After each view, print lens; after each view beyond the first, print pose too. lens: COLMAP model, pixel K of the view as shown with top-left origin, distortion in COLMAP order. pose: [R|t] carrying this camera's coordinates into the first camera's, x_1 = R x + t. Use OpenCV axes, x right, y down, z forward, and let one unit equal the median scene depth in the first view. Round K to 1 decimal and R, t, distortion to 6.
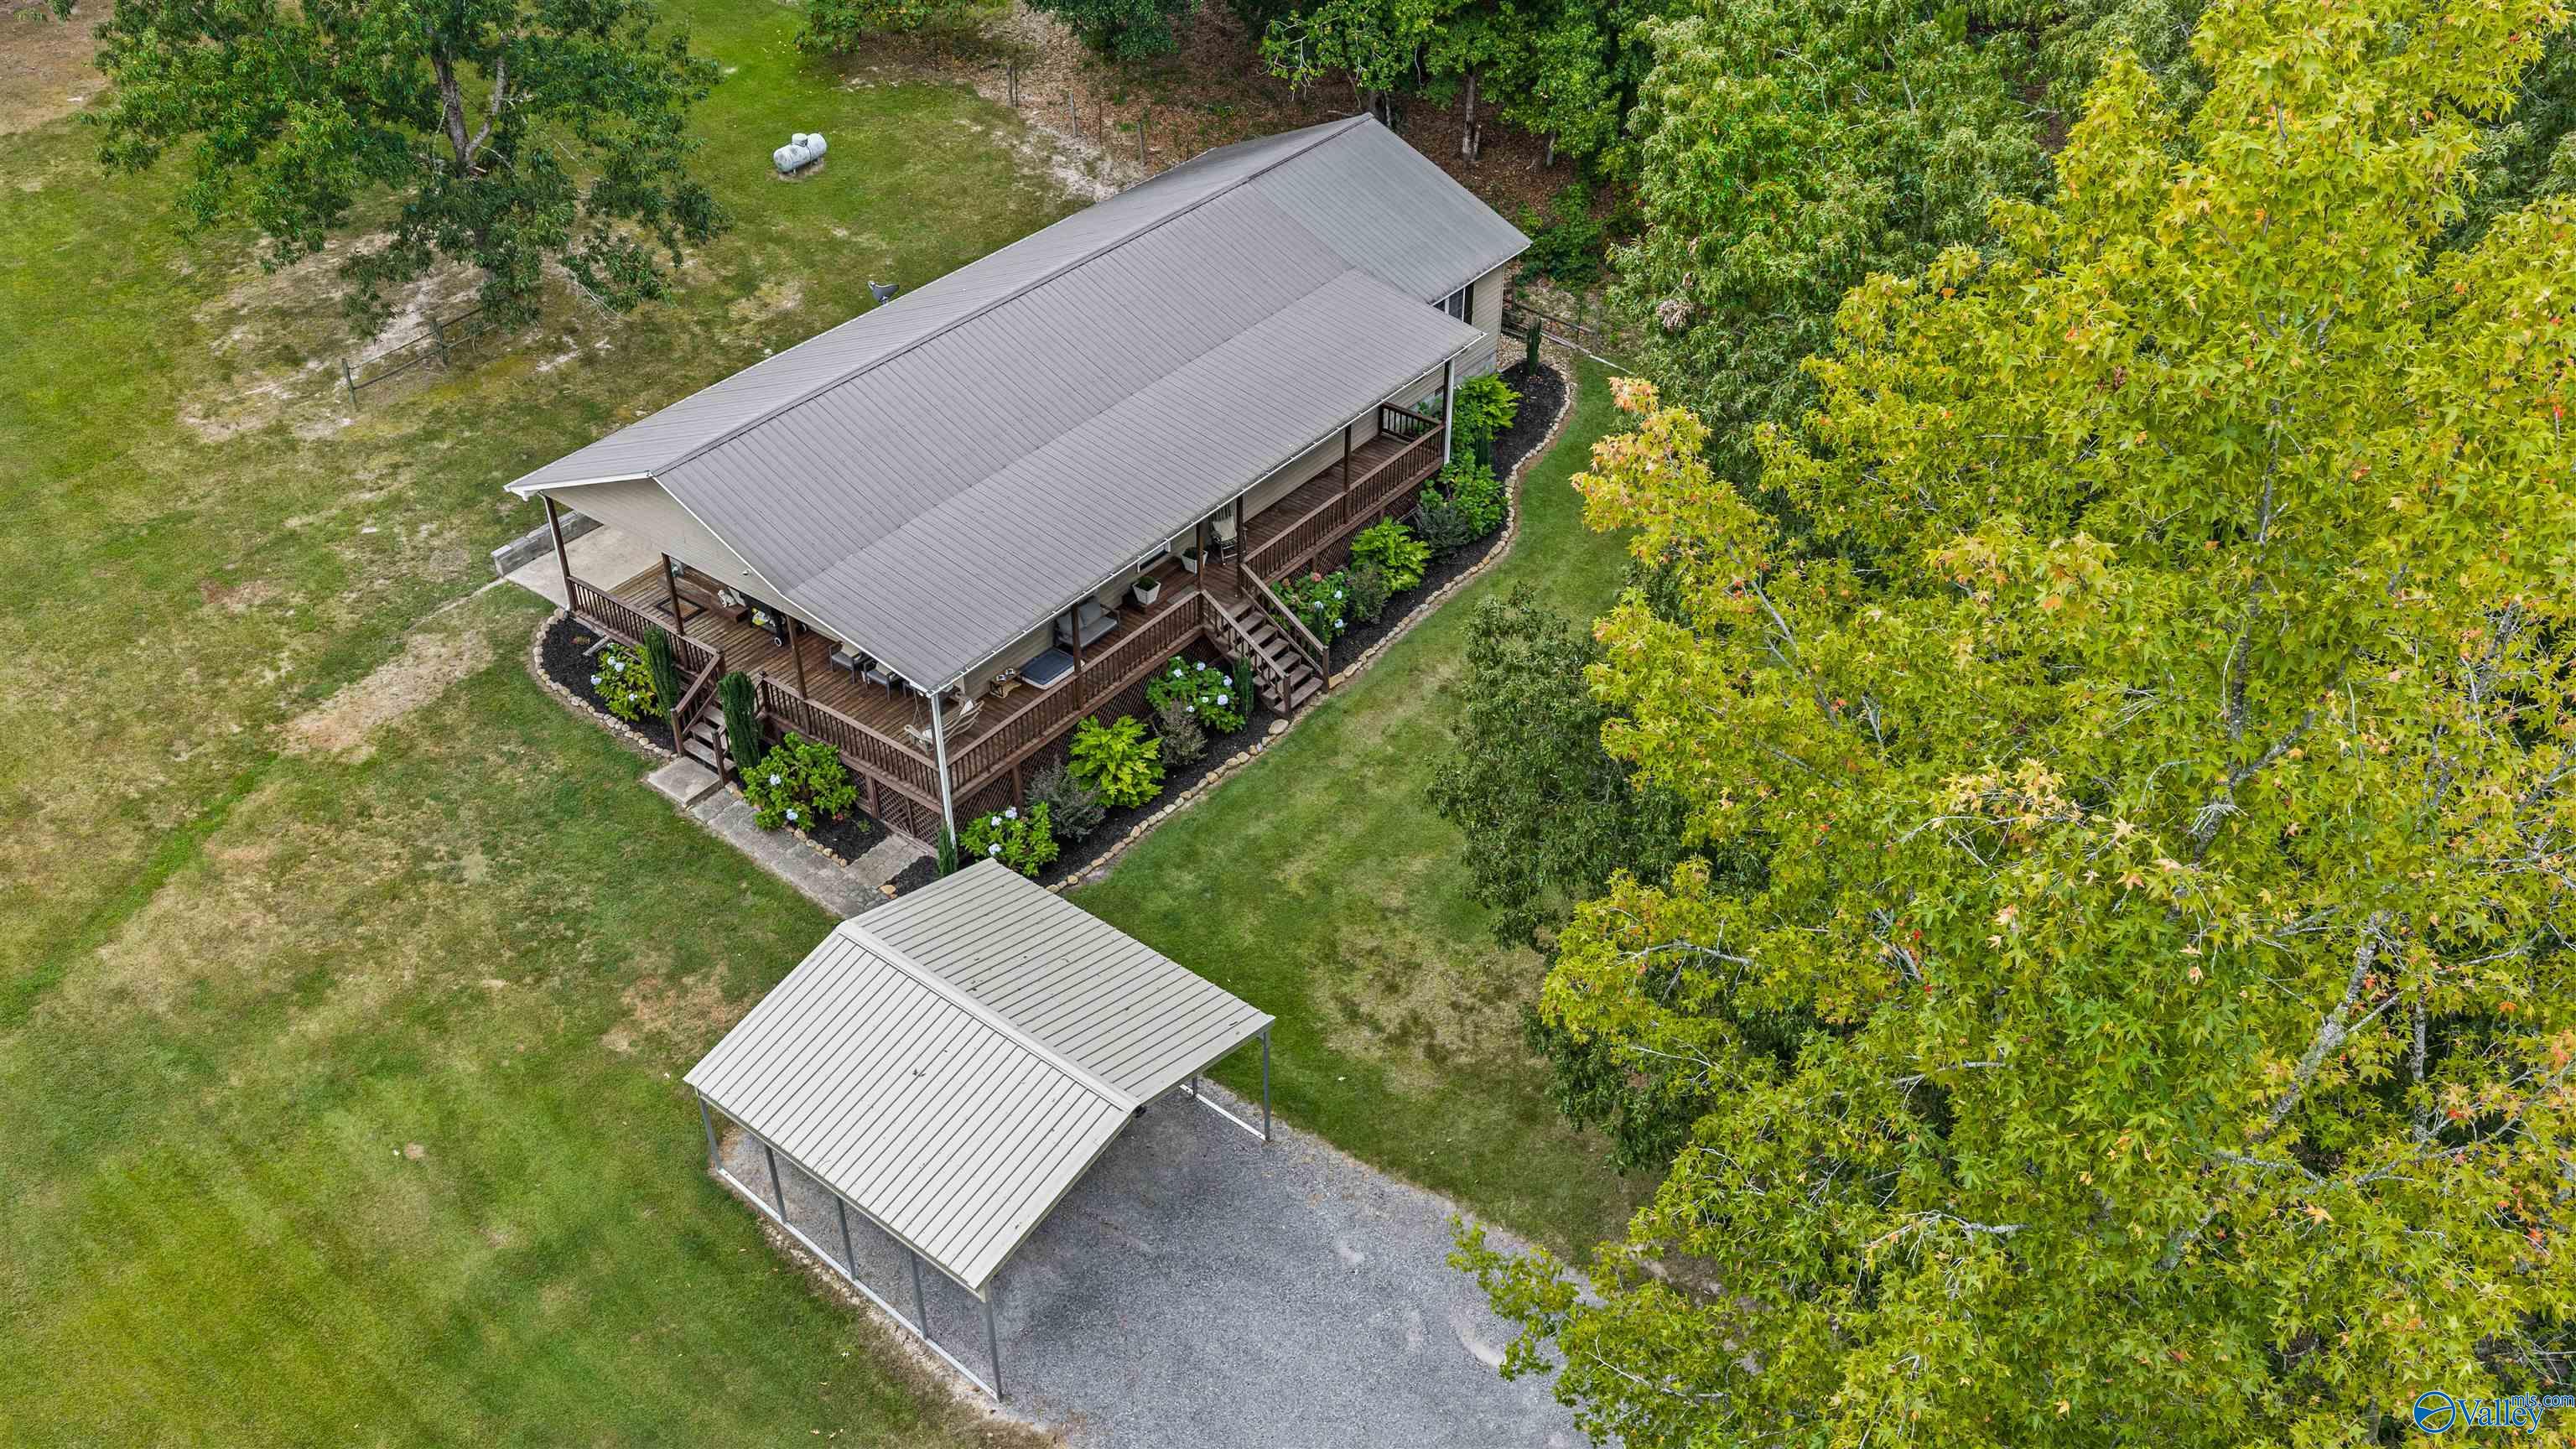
lens RADIAL K [[2141.9, 0, 1286.8], [0, 2141.9, 723.5], [0, 0, 1]] dist [0.004146, -0.004117]
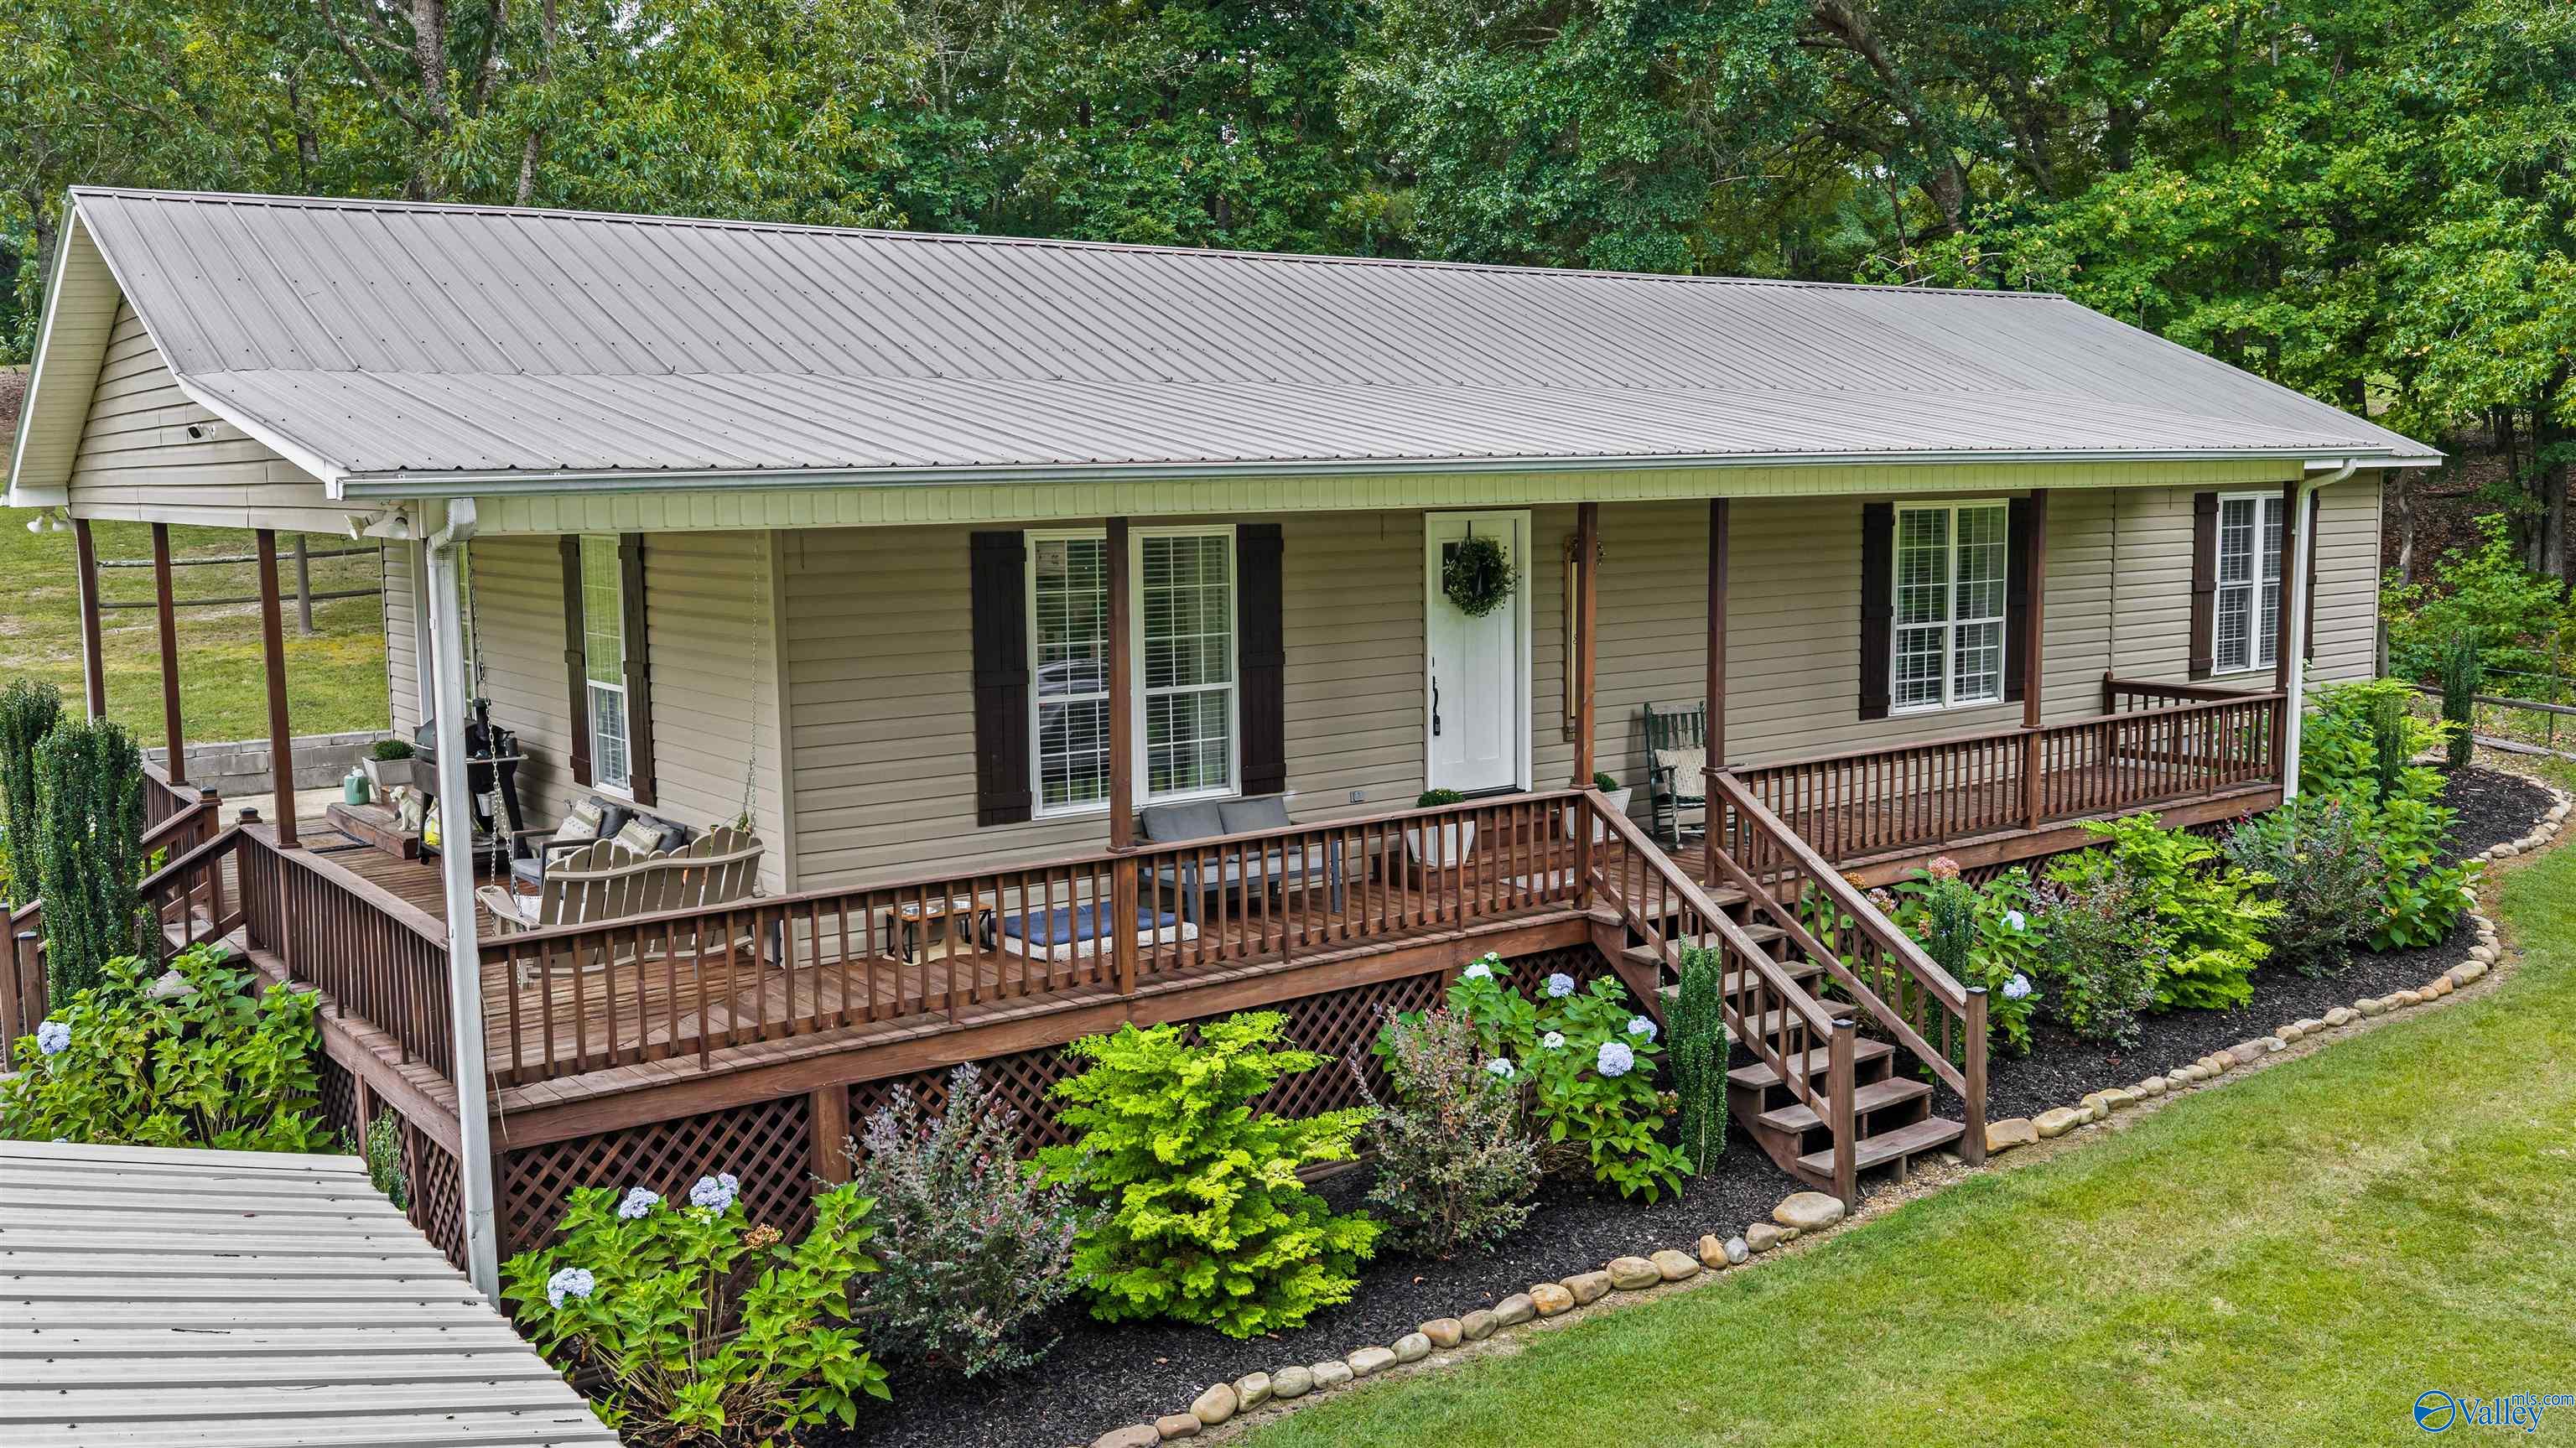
lens RADIAL K [[2141.8, 0, 1289.4], [0, 2141.8, 728.3], [0, 0, 1]] dist [0.004146, -0.004117]
pose [[0.960248, 0.014273, -0.278784, 0.008979], [-0.154219, 0.859573, -0.487186, 0.100657], [0.232681, 0.510813, 0.827604, 0.711356]]
